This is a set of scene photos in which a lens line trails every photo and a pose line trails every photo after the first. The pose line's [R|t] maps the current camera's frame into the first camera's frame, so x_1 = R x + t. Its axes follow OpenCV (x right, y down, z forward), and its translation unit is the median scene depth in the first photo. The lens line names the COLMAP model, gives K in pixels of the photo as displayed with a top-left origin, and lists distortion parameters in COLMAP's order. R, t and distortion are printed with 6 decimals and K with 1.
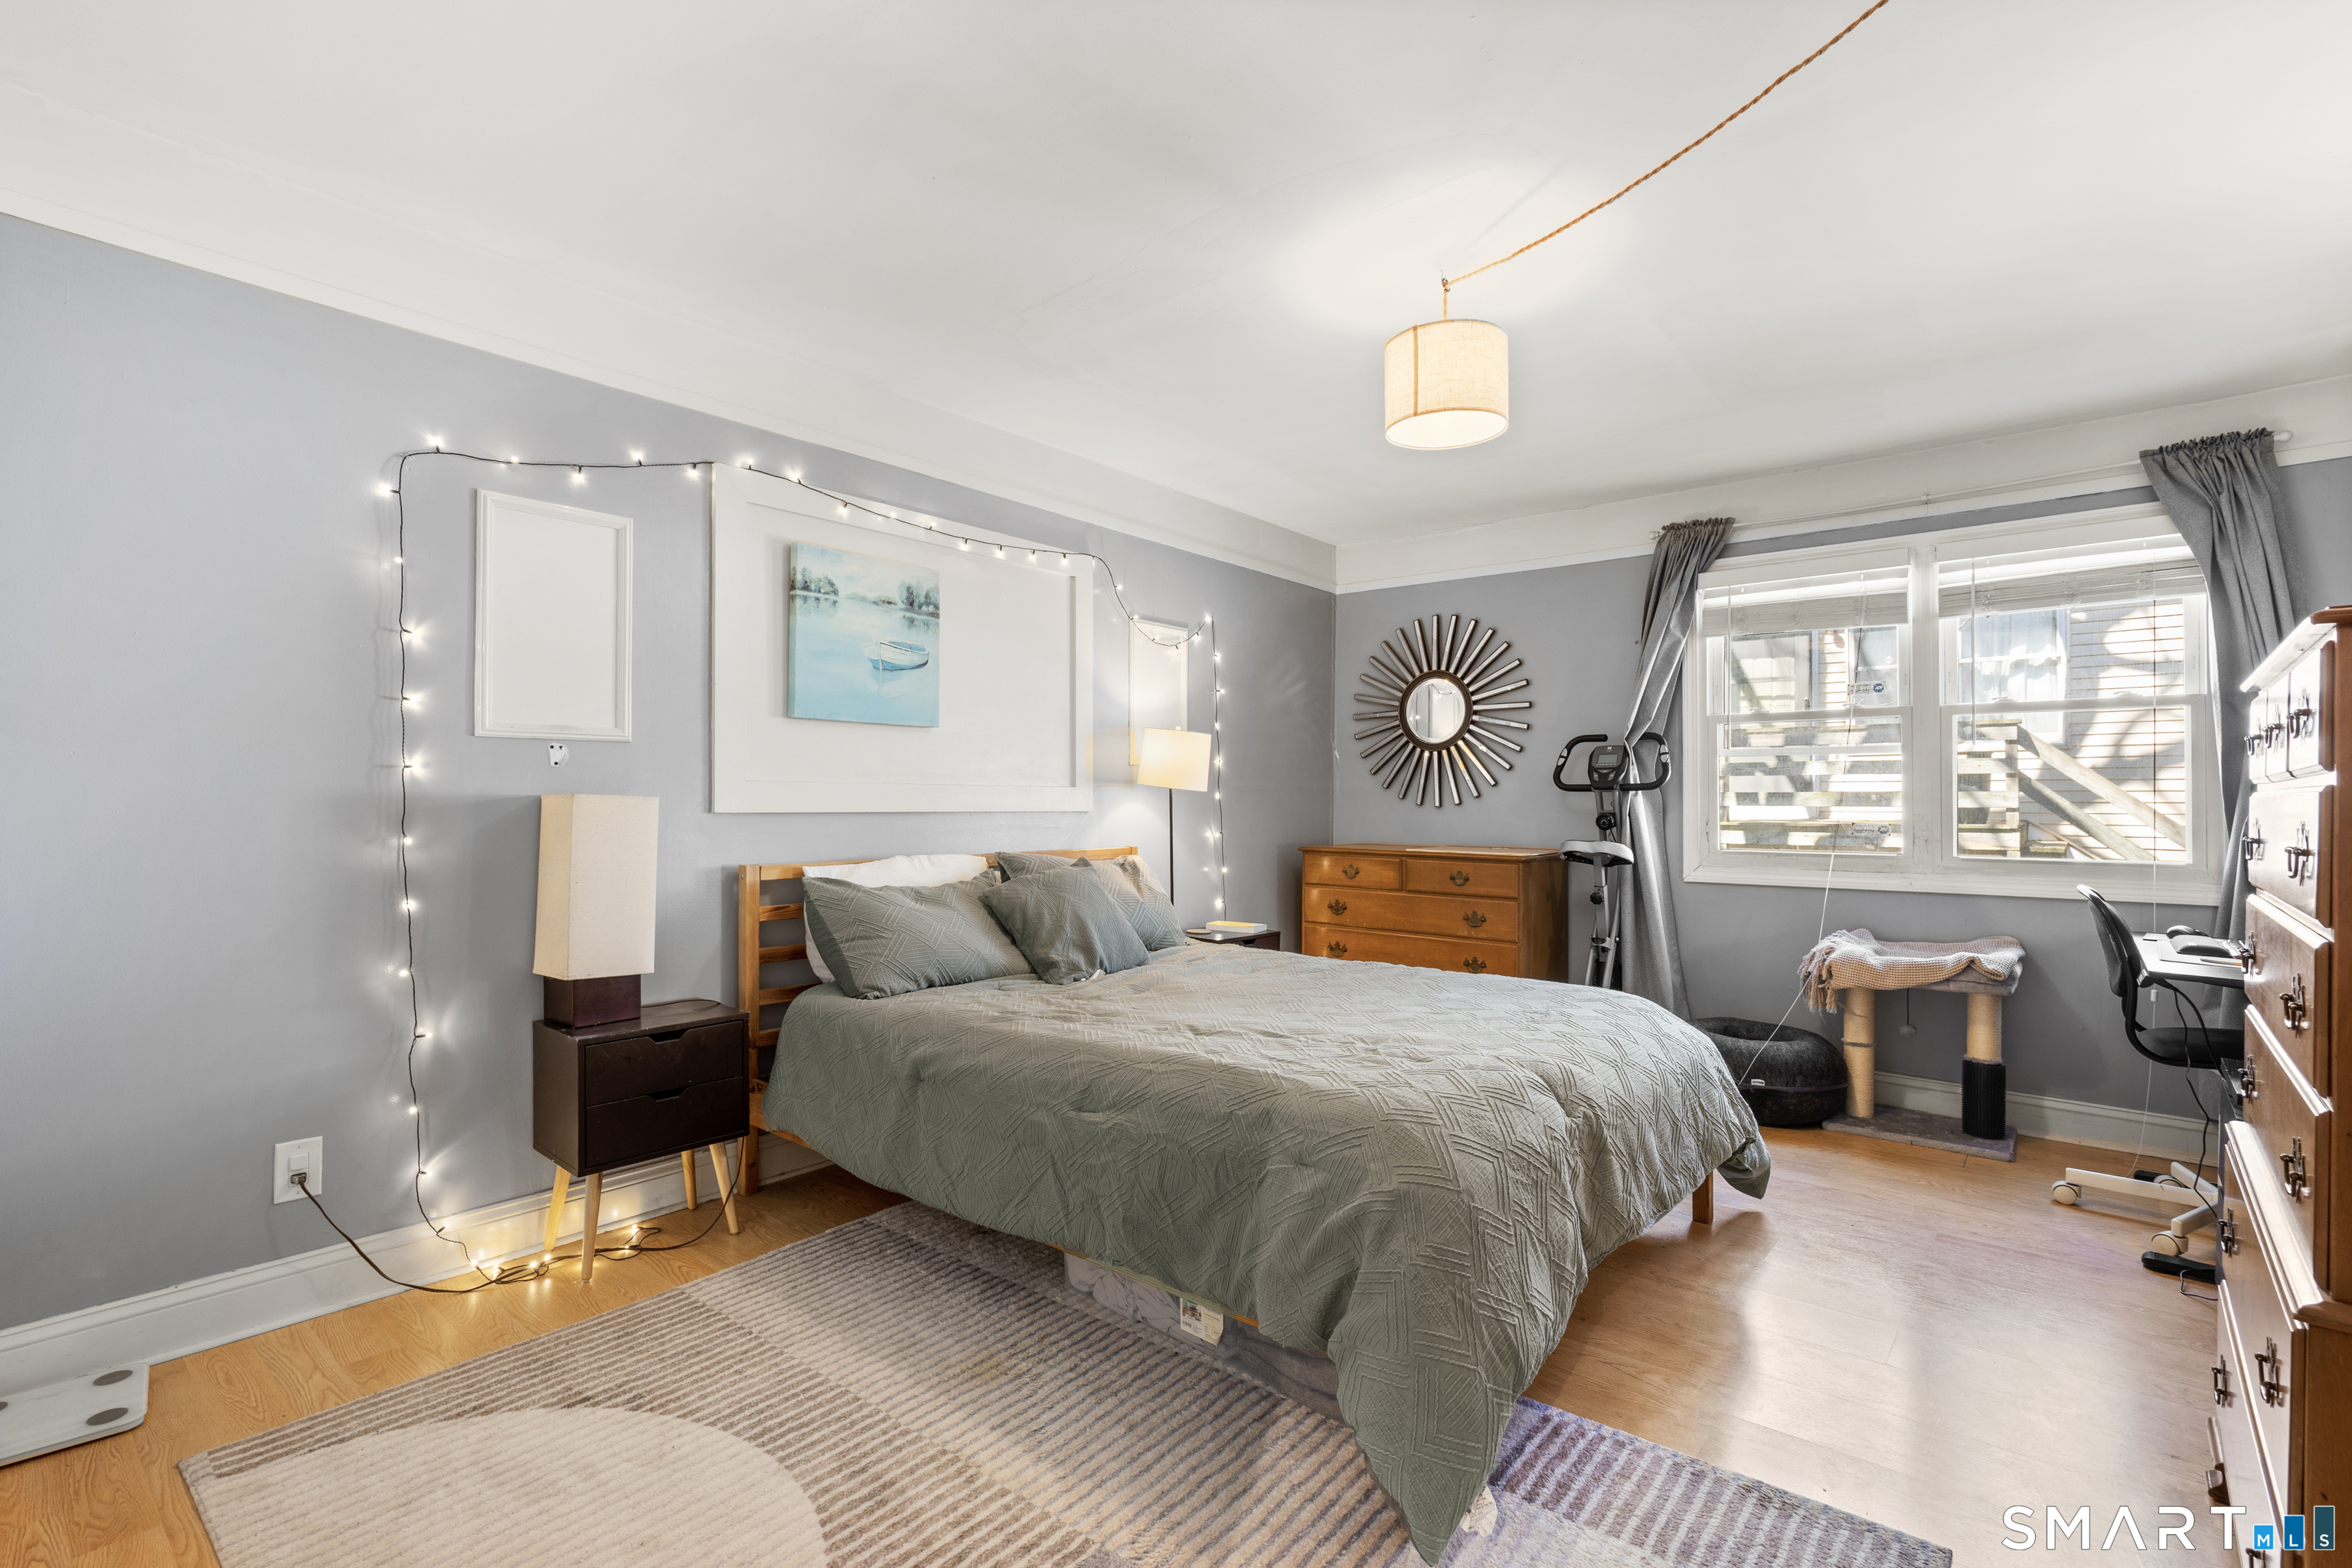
lens RADIAL K [[1068.2, 0, 1166.0], [0, 1068.2, 784.9], [0, 0, 1]] dist [-0.005662, 0.003226]
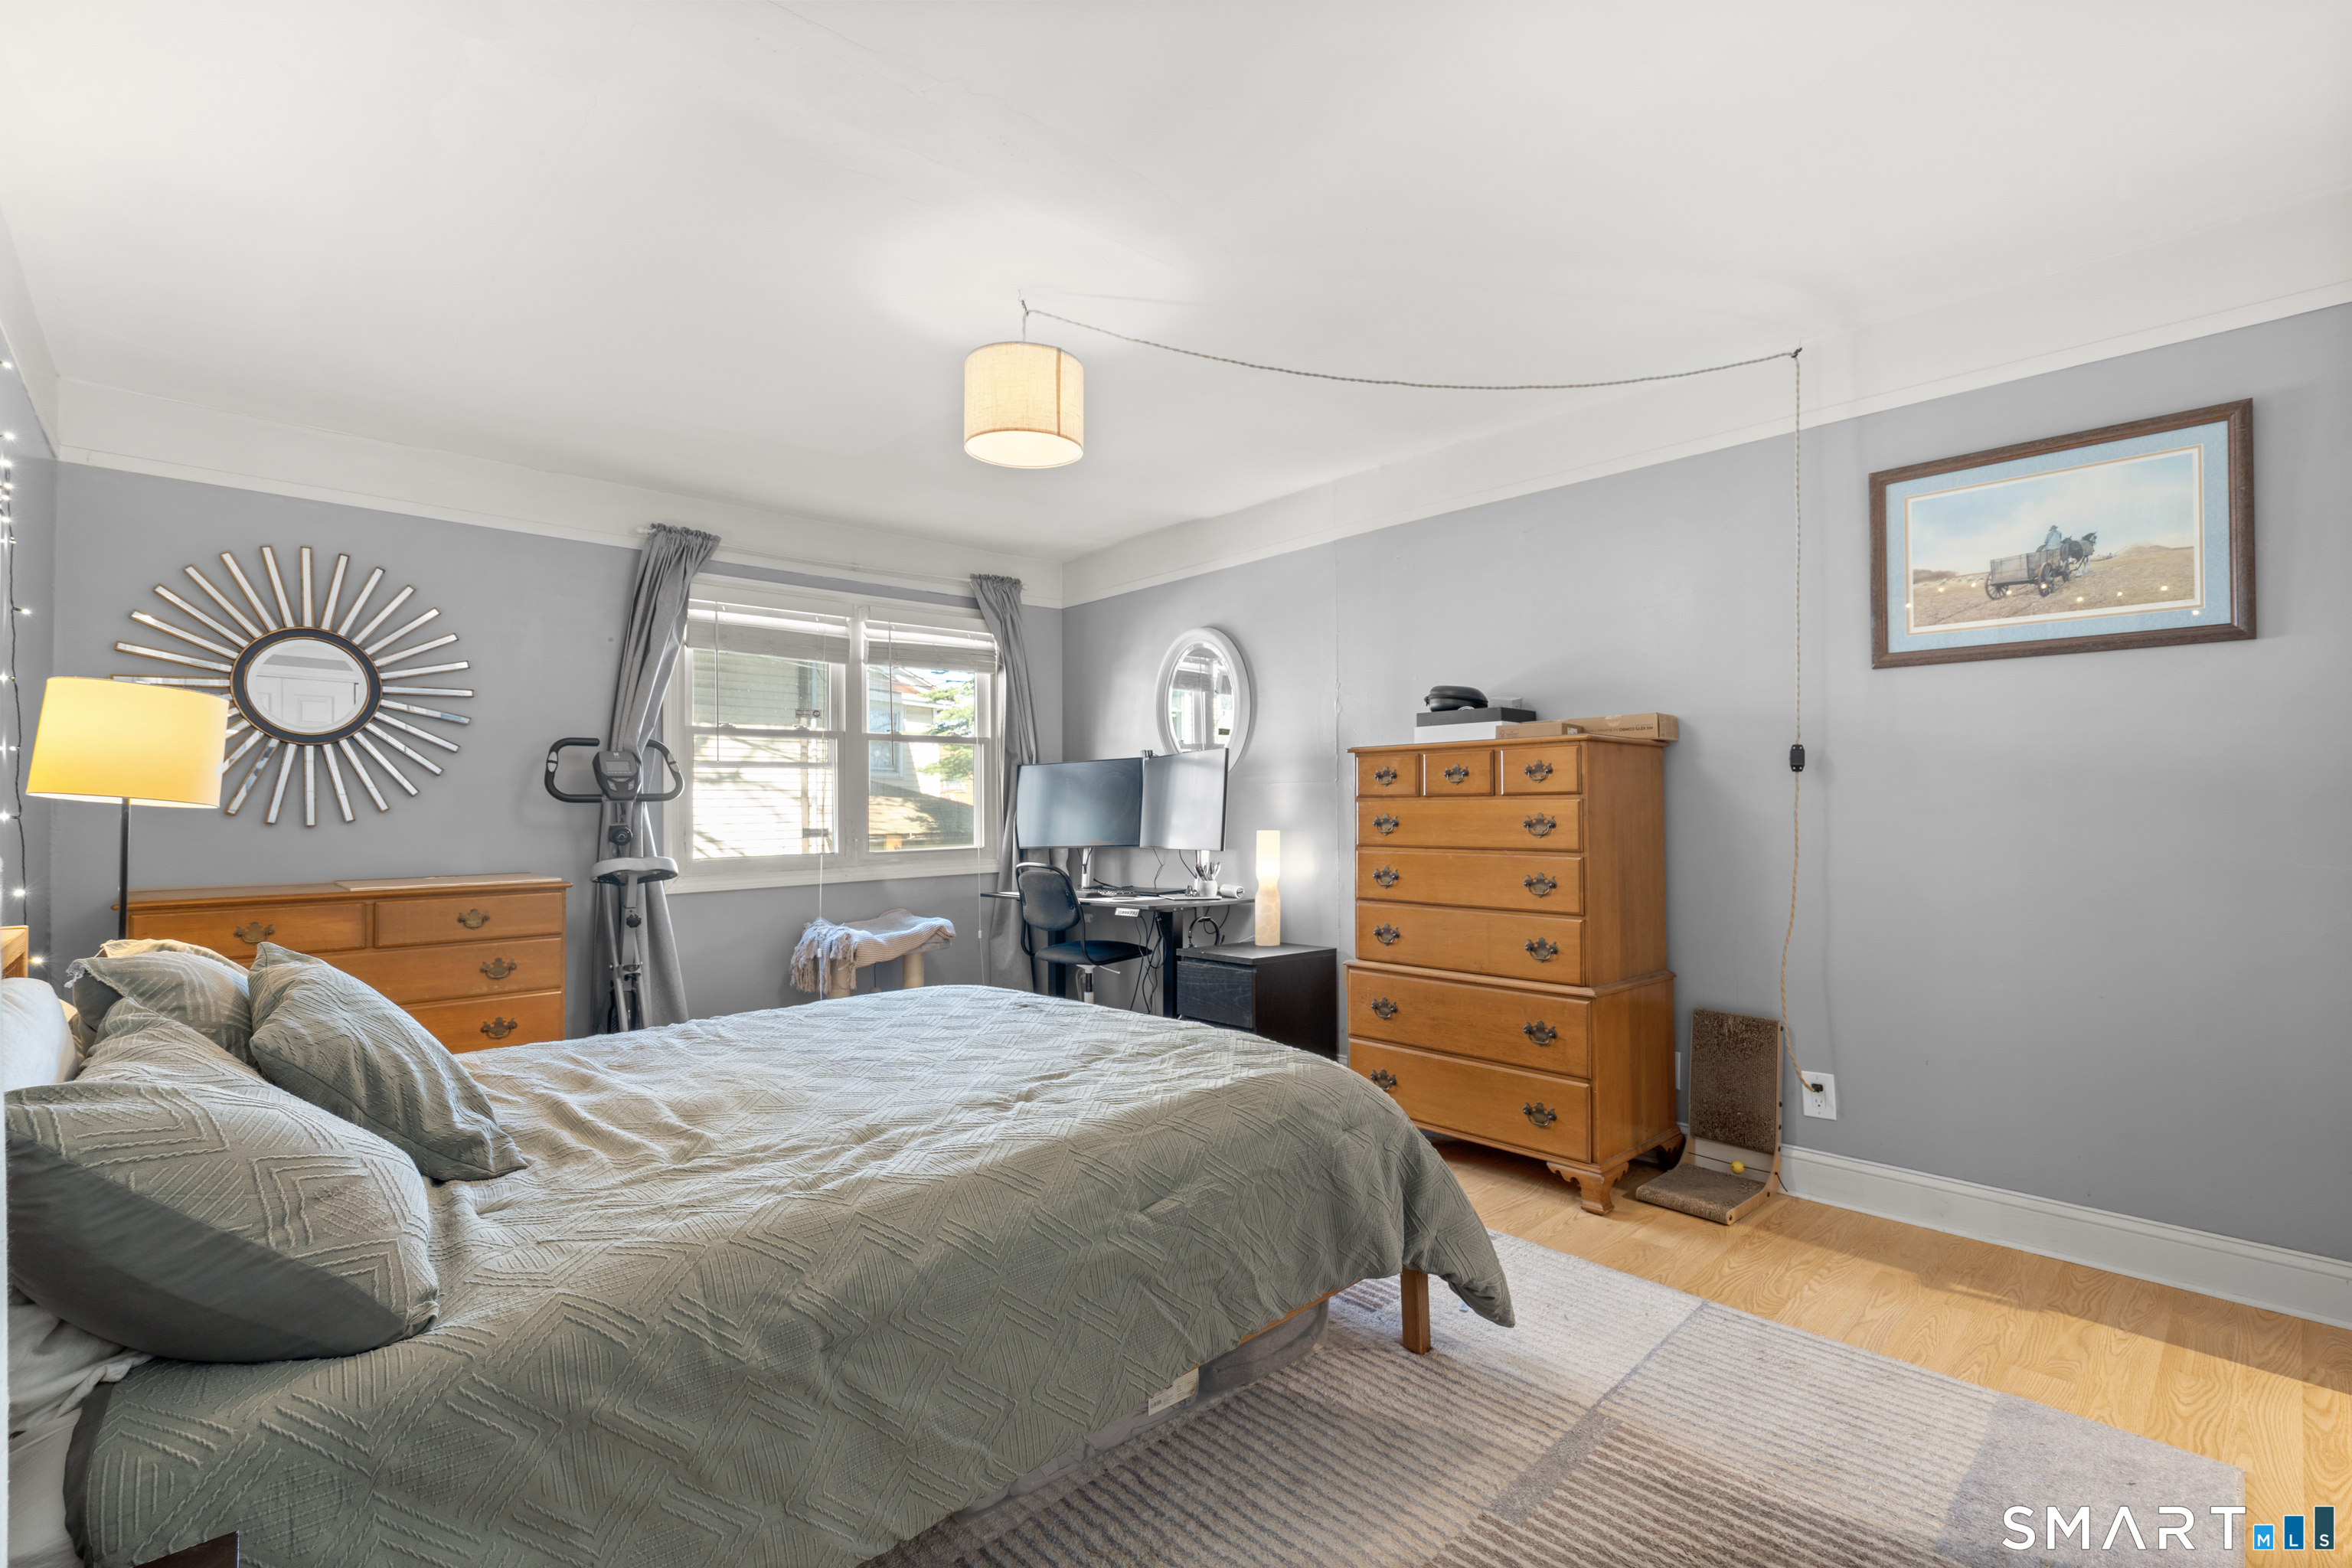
lens RADIAL K [[1068.2, 0, 1162.1], [0, 1068.2, 780.1], [0, 0, 1]] dist [-0.005662, 0.003226]
pose [[0.117504, 0.013938, 0.992975, -0.512315], [-0.002748, 0.999902, -0.013710, -0.001860], [-0.993069, -0.001118, 0.117531, 0.524612]]
